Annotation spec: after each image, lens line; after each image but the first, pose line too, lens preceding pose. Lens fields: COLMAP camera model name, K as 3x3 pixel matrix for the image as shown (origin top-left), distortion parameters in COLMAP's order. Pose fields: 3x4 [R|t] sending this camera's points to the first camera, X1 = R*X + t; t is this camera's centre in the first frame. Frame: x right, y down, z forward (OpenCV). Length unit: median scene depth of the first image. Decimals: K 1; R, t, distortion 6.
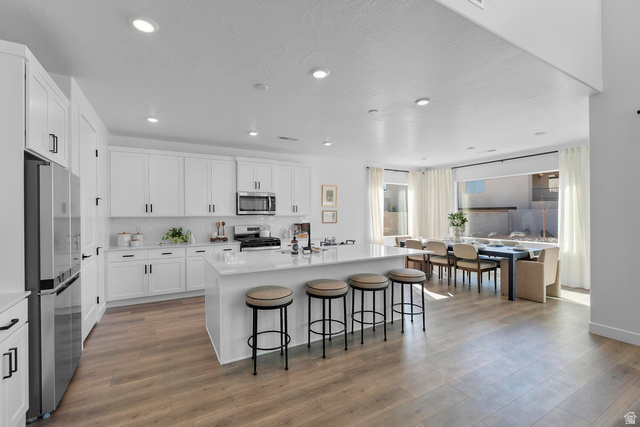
lens RADIAL K [[281.3, 0, 318.9], [0, 281.3, 216.3], [0, 0, 1]] dist [-0.007546, -0.000150]
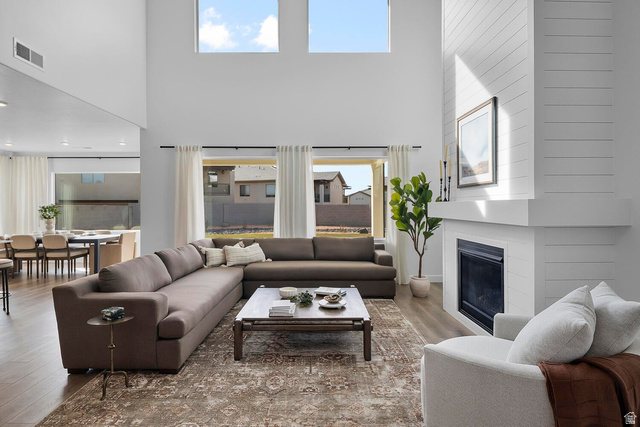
lens RADIAL K [[347.2, 0, 319.1], [0, 347.2, 205.2], [0, 0, 1]] dist [0.009975, -0.008831]
pose [[0.487145, 0.006387, 0.873298, -0.130136], [0.006592, 0.999918, -0.010991, 0.006301], [-0.873296, 0.011111, 0.487063, -0.471615]]
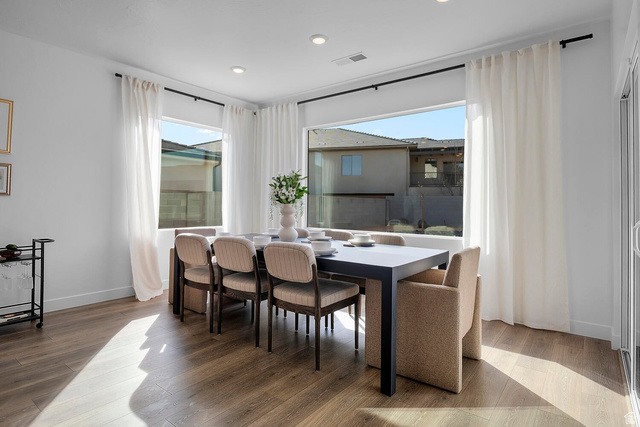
lens RADIAL K [[347.2, 0, 315.7], [0, 347.2, 203.9], [0, 0, 1]] dist [0.009975, -0.008831]
pose [[0.923292, 0.016449, 0.383745, 0.339214], [-0.013629, 0.999856, -0.010068, 0.043165], [-0.383856, 0.004066, 0.923384, 0.493611]]
